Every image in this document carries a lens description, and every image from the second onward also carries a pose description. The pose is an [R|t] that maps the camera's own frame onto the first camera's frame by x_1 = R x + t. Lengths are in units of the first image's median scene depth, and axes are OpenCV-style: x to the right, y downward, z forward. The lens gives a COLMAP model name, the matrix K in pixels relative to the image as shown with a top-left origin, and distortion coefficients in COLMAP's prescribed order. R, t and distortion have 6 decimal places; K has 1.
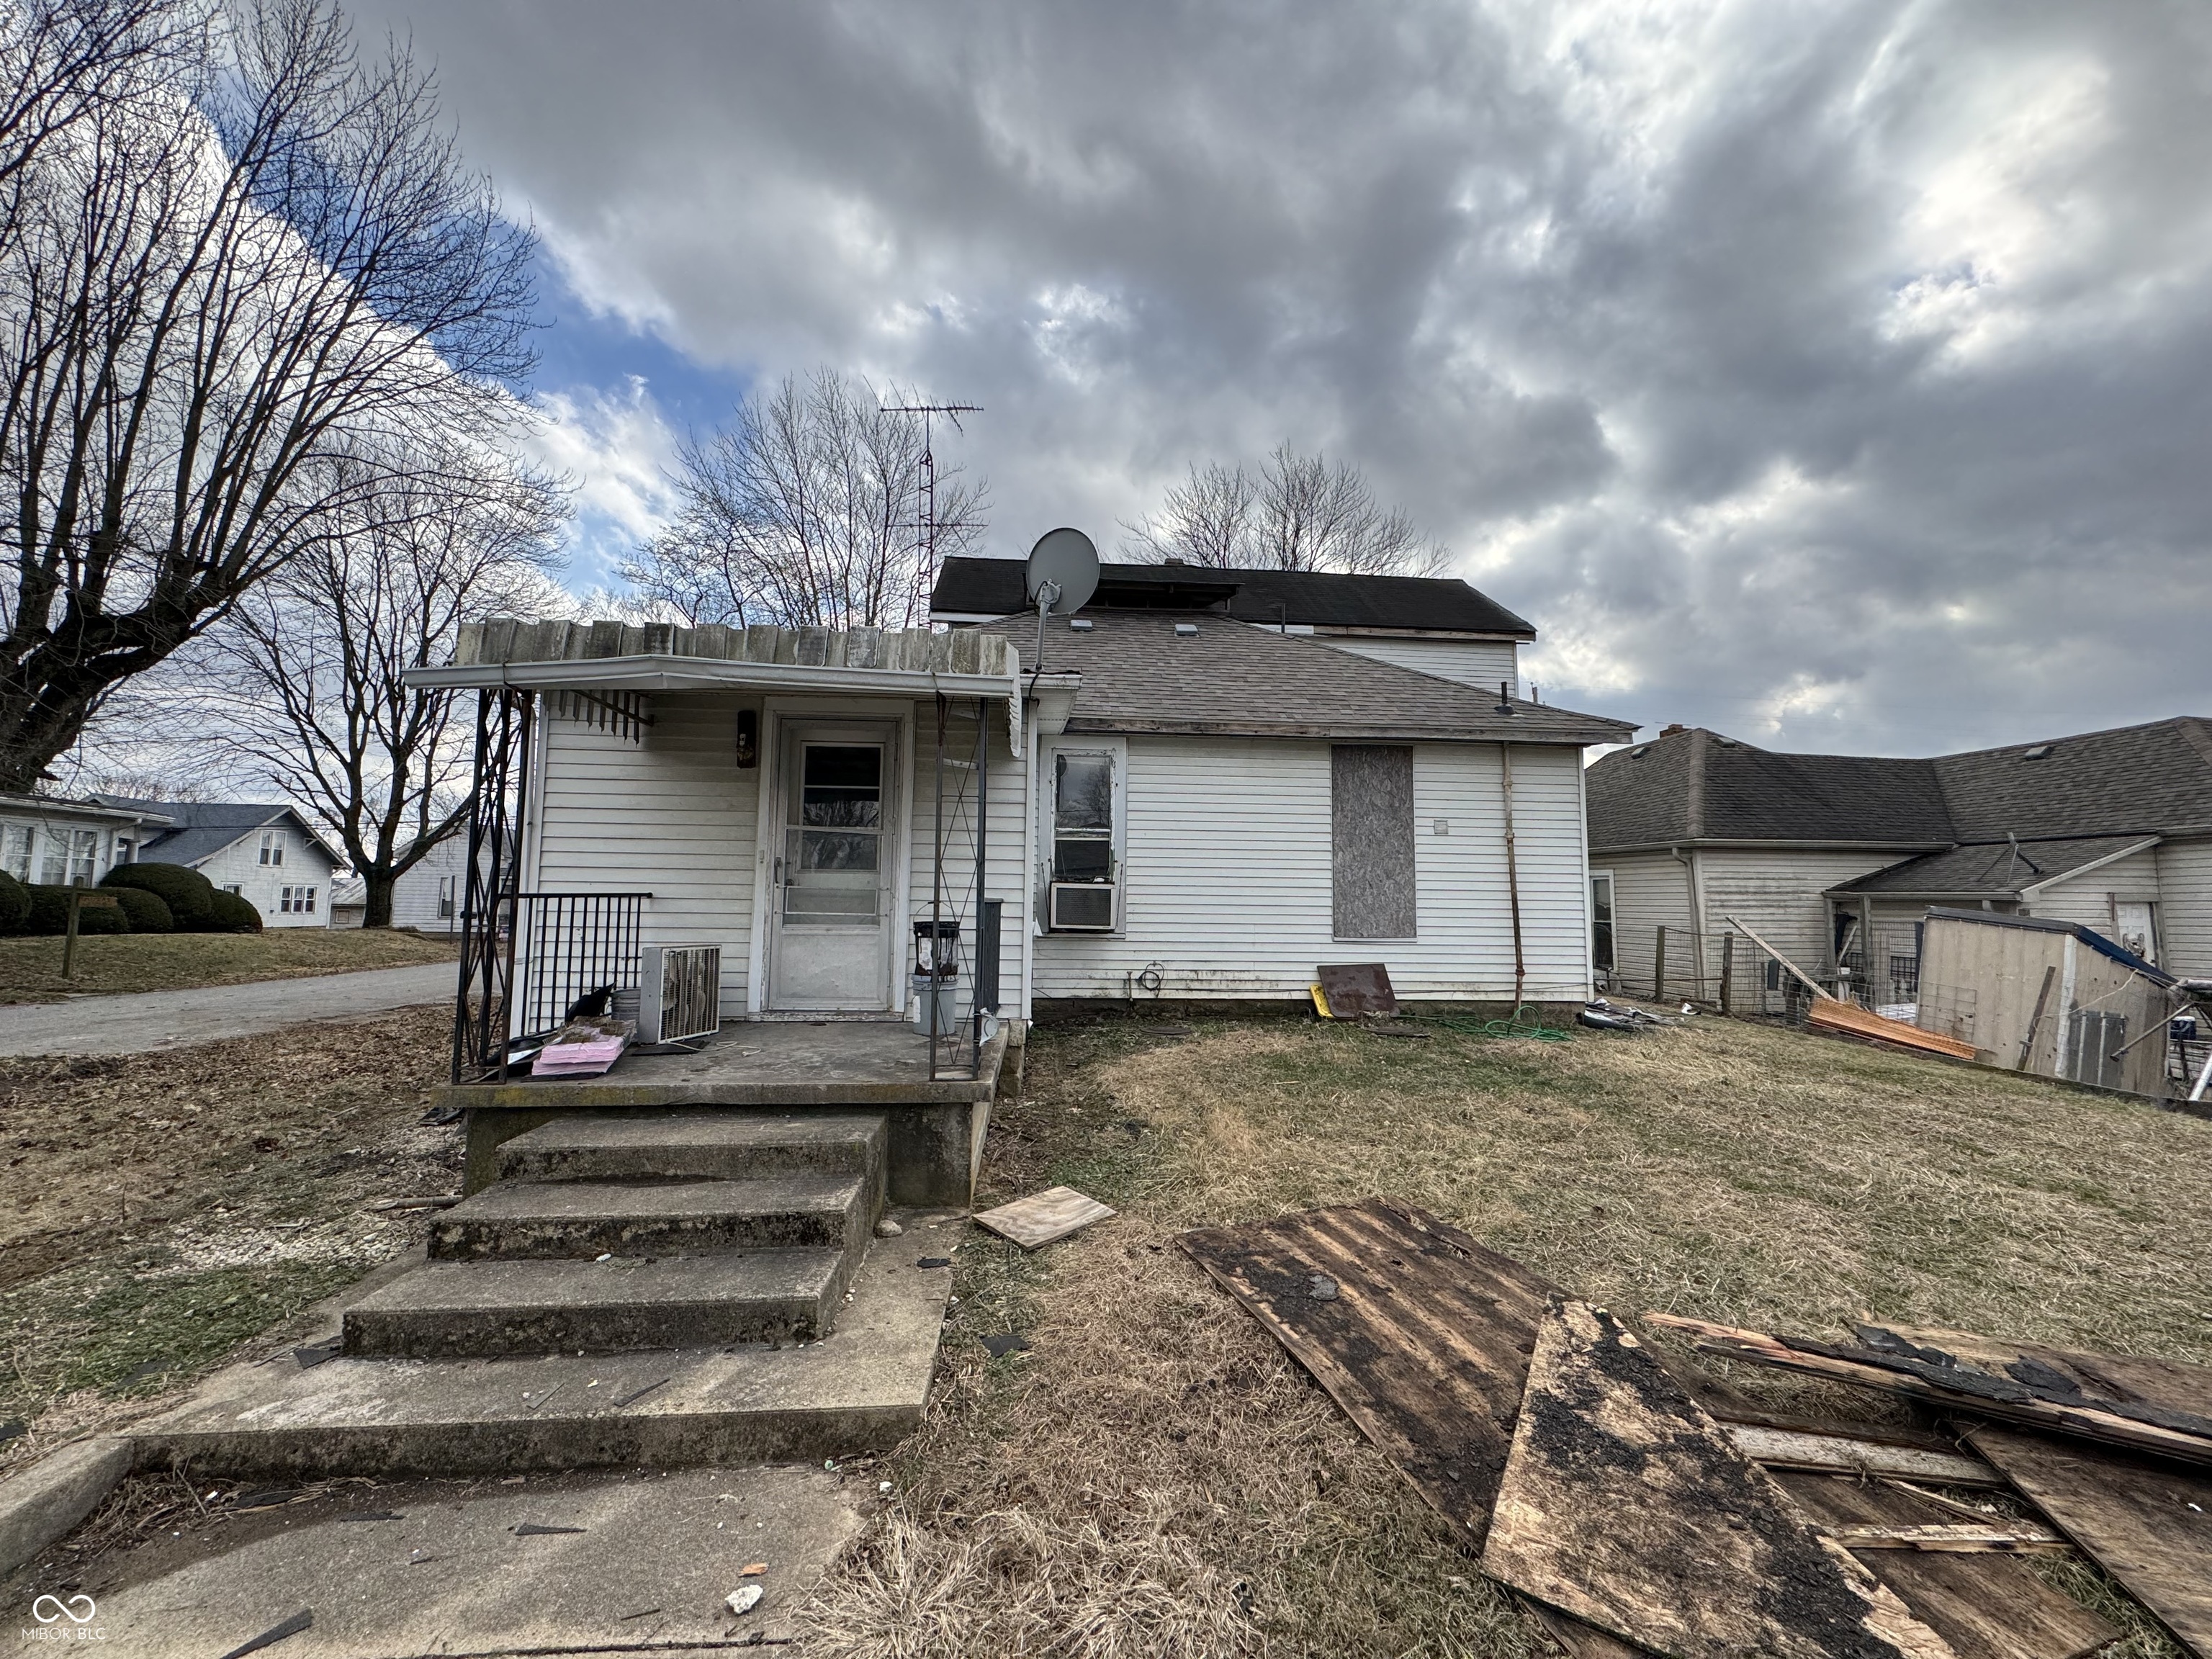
lens RADIAL K [[878.8, 0, 1106.0], [0, 878.8, 829.5], [0, 0, 1]] dist [-0.000838, -0.000054]
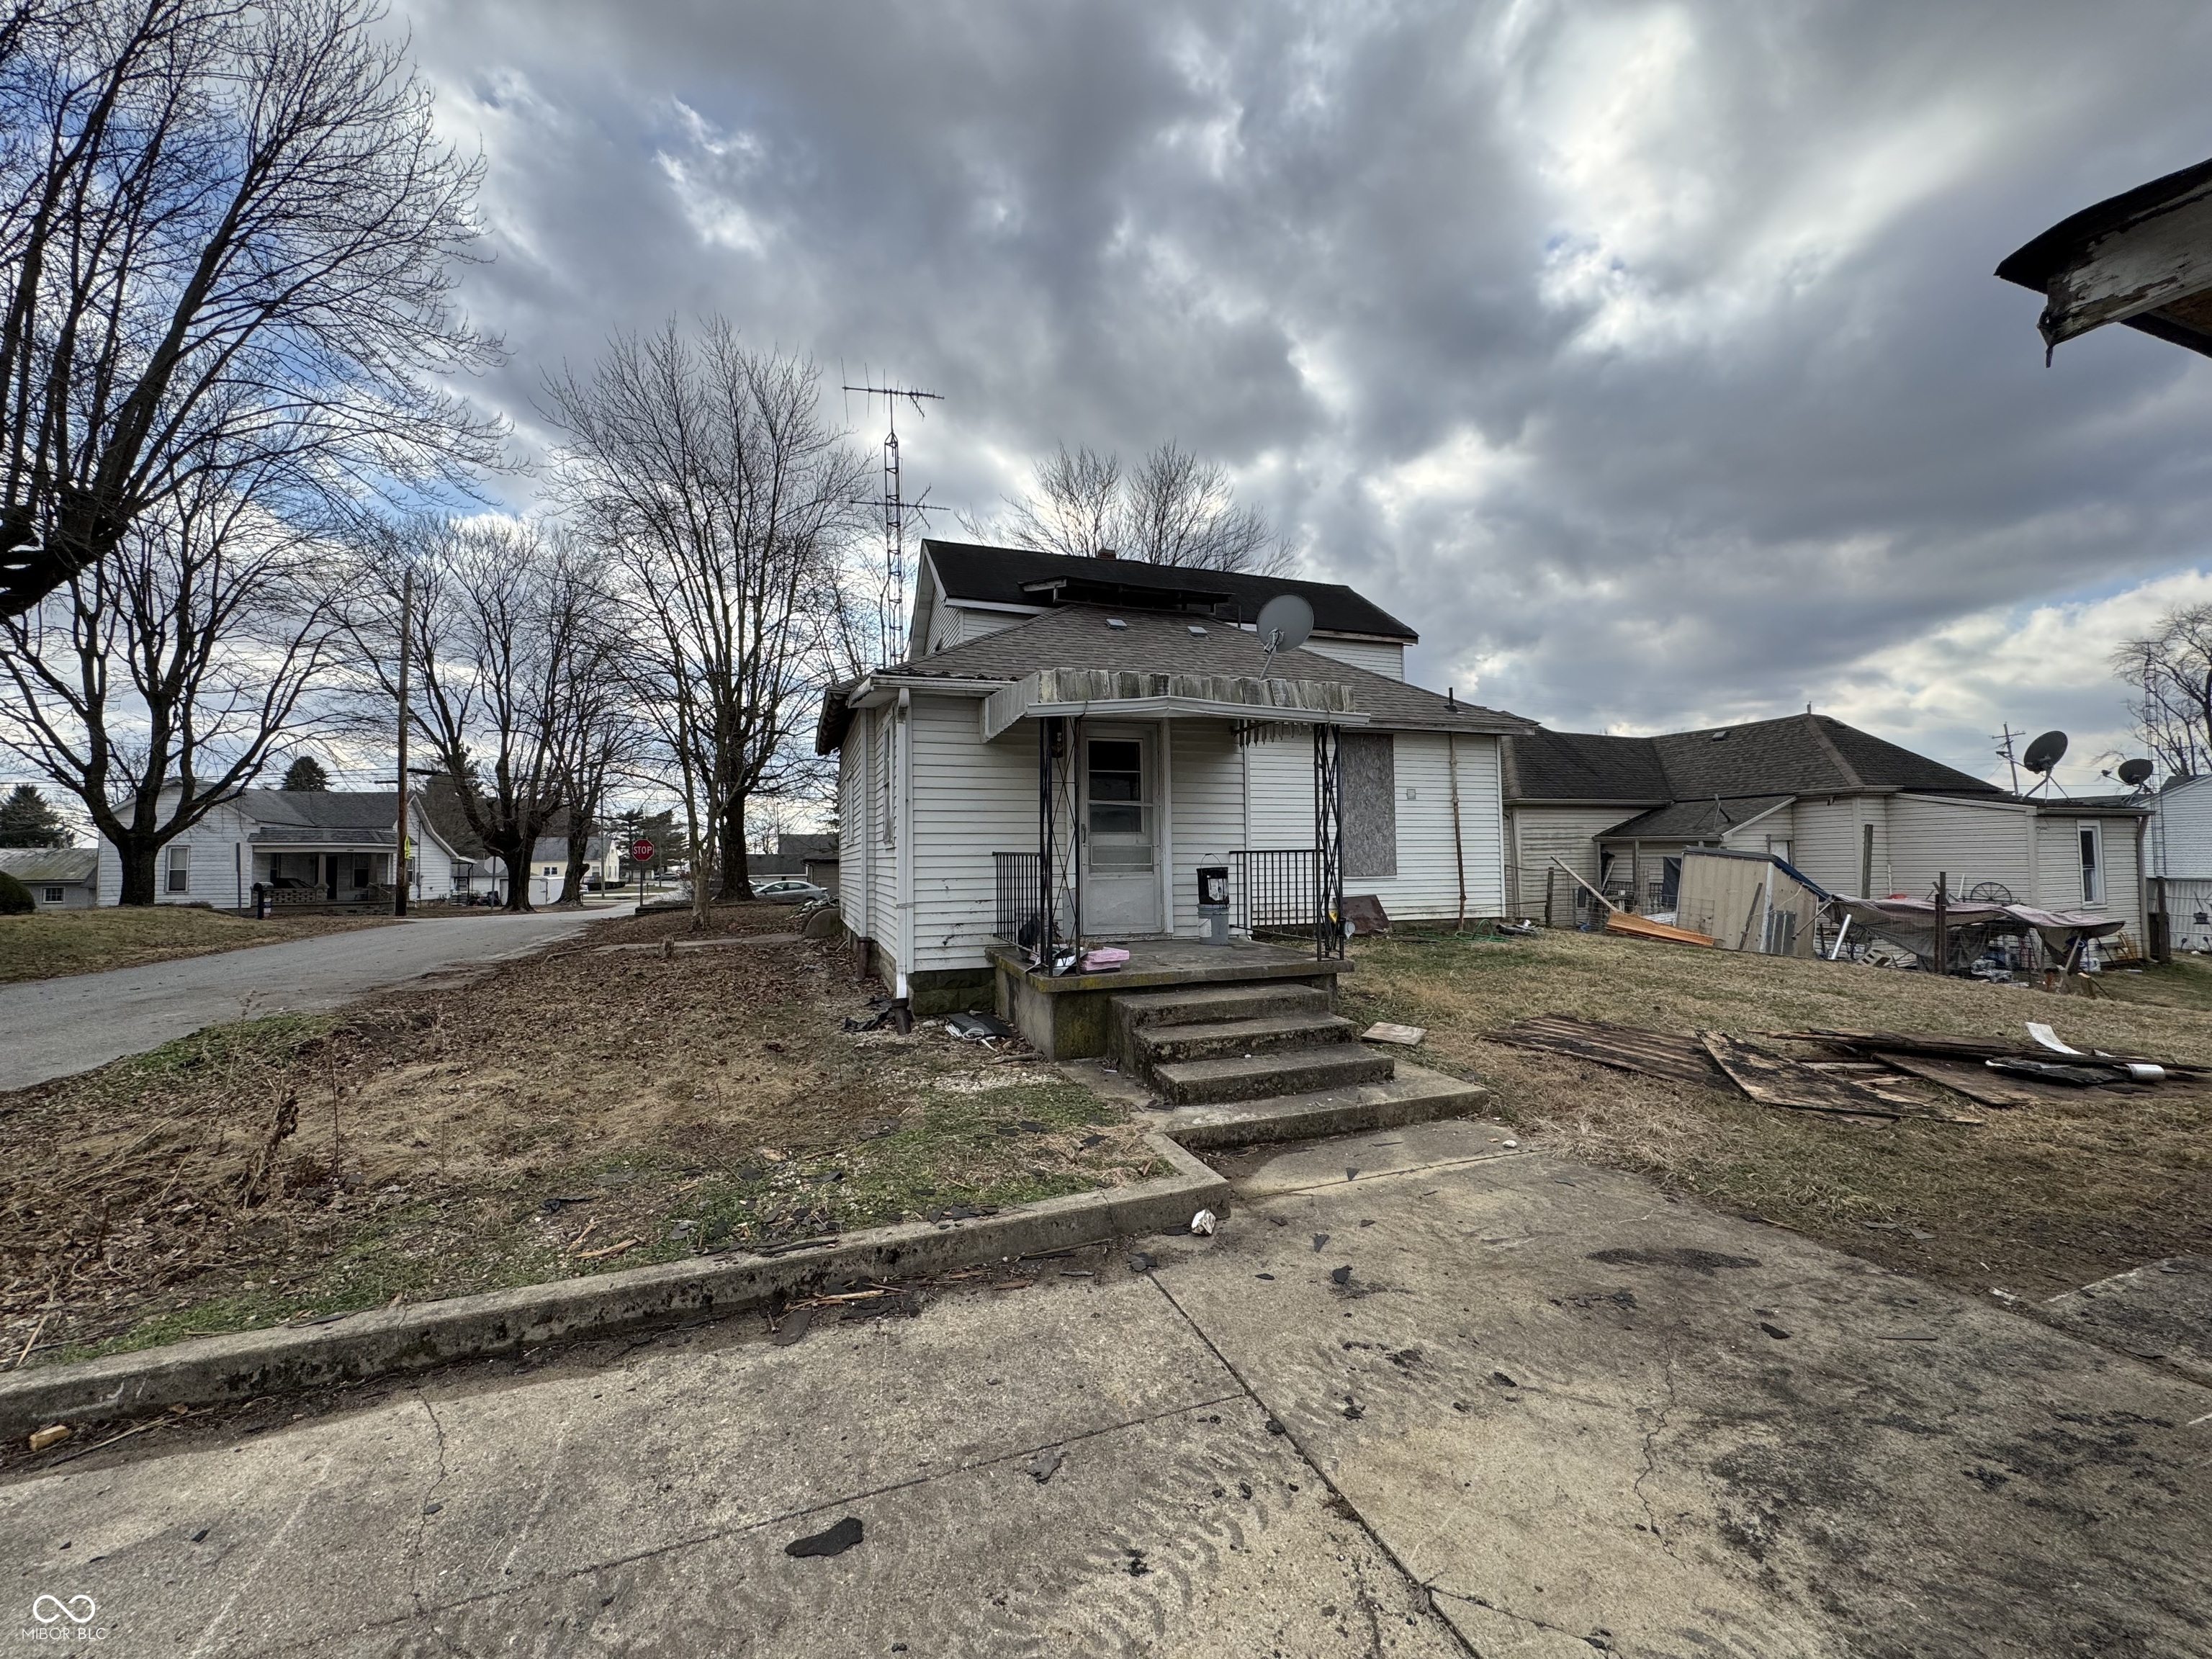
lens RADIAL K [[875.2, 0, 1106.0], [0, 875.2, 829.5], [0, 0, 1]] dist [-0.001532, 0.000439]
pose [[0.968081, -0.013253, 0.250286, -0.416341], [0.000065, 0.998614, 0.052623, -0.019343], [-0.250636, -0.050927, 0.966741, -0.196456]]
